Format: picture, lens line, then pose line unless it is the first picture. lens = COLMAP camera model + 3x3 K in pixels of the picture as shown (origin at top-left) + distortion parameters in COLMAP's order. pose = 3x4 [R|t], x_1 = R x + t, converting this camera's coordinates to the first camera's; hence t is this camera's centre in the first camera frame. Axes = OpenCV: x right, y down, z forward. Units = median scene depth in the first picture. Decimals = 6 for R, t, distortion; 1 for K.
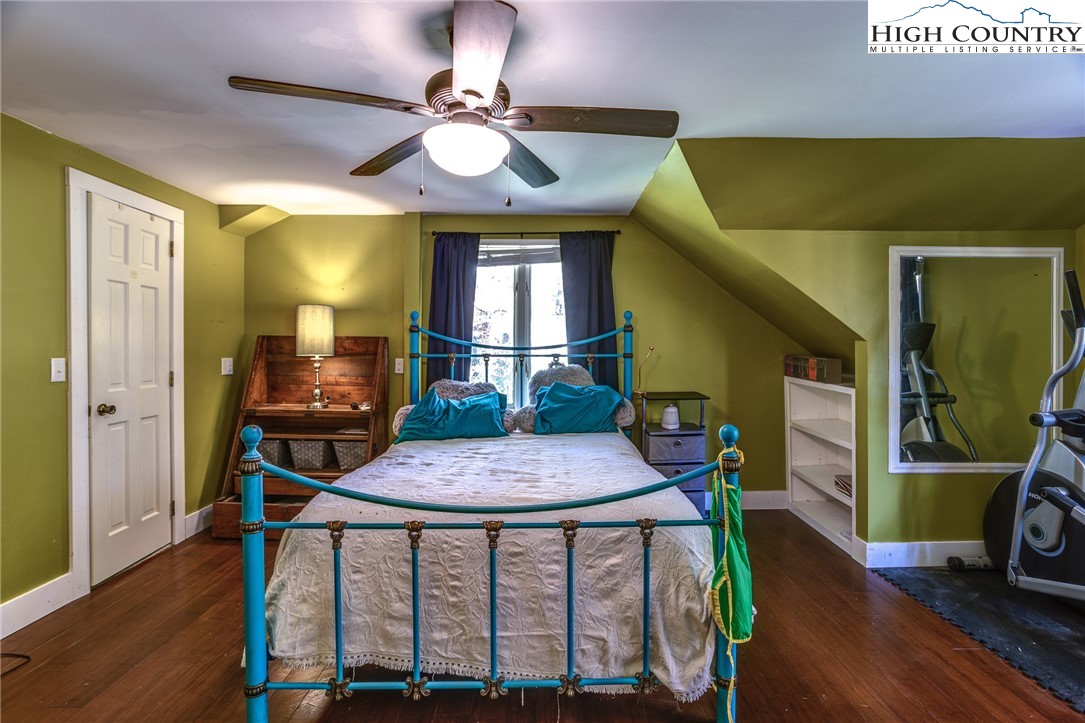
lens RADIAL K [[510.4, 0, 546.5], [0, 510.4, 355.8], [0, 0, 1]] dist [-0.056877, 0.026575]
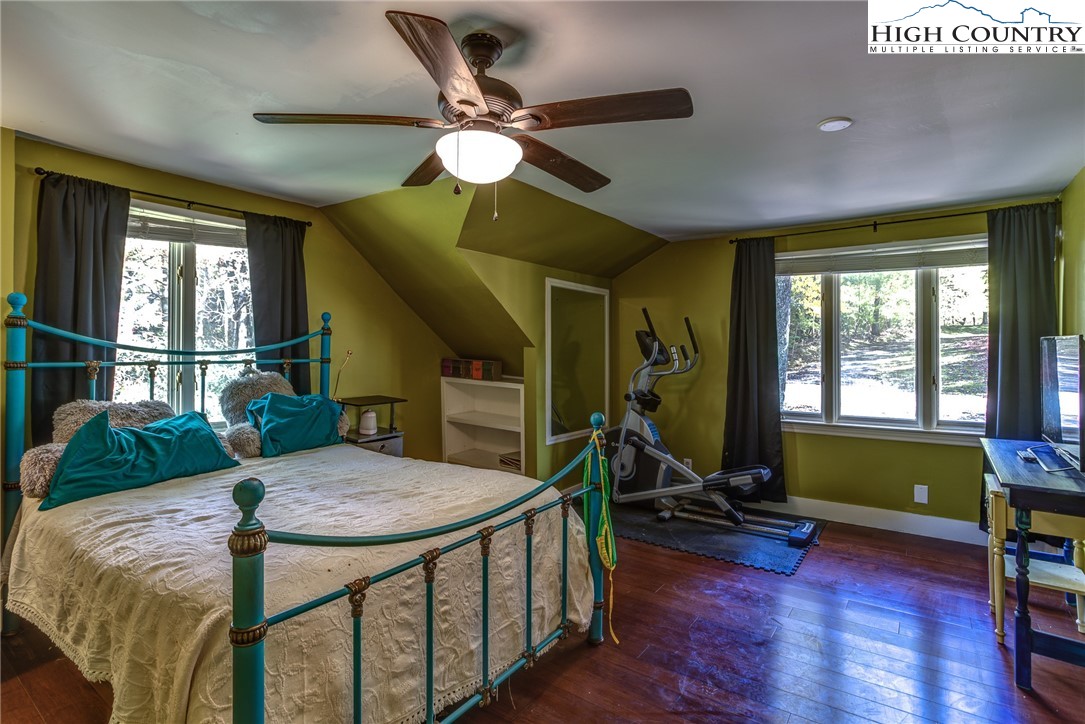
lens RADIAL K [[525.9, 0, 543.5], [0, 525.9, 357.0], [0, 0, 1]] dist [-0.057627, 0.030475]
pose [[0.604079, -0.007216, 0.796892, -0.363778], [0.008408, 0.999961, 0.002681, -0.006483], [-0.796880, 0.005081, 0.604116, 0.118890]]
